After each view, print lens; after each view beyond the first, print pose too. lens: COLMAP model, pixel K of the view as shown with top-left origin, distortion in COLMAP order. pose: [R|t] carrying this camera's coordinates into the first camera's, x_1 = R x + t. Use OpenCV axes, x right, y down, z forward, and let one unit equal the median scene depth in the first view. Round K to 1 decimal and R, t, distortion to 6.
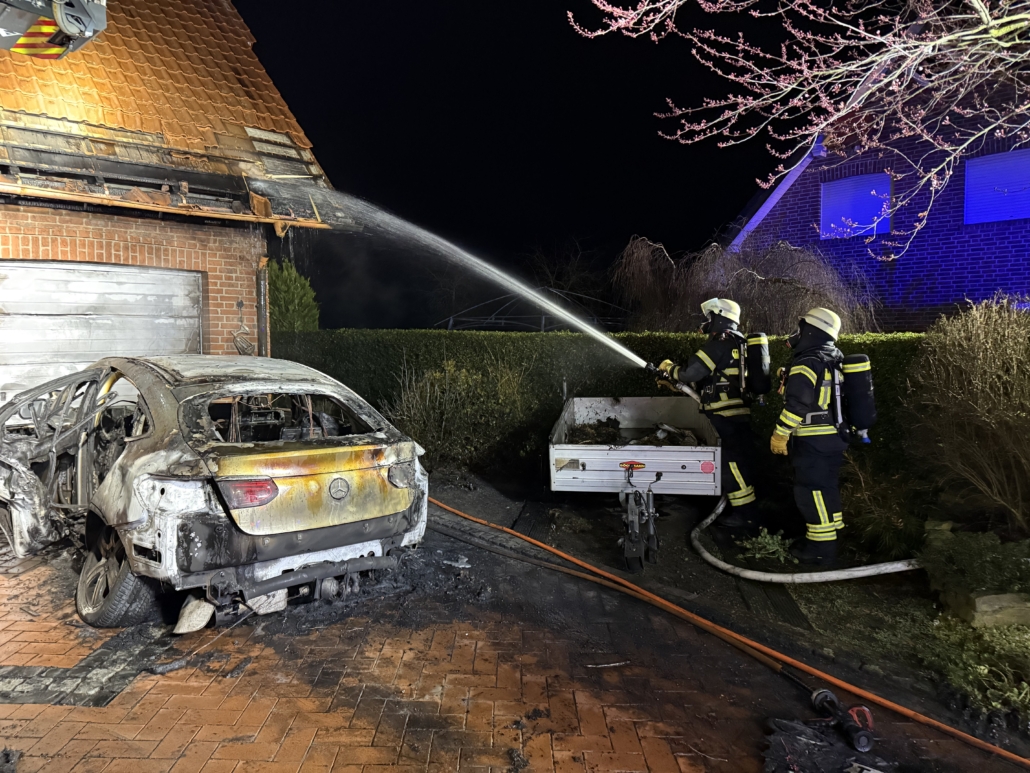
lens RADIAL K [[709.7, 0, 518.6], [0, 709.7, 389.2], [0, 0, 1]] dist [0.044520, -0.039356]
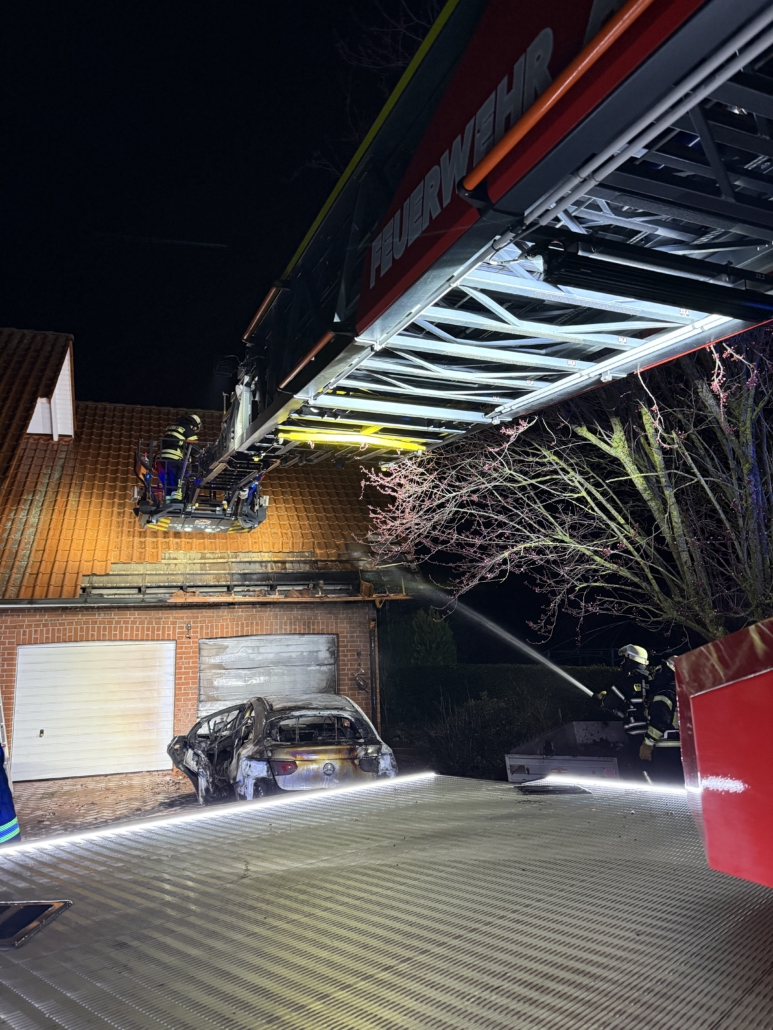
lens RADIAL K [[709.7, 0, 391.7], [0, 709.7, 513.9], [0, 0, 1]] dist [0.044520, -0.039356]
pose [[0.898625, -0.121661, -0.421512, 0.359583], [0.002780, 0.962340, -0.271834, 0.000810], [0.438709, 0.243105, 0.865121, -0.341397]]
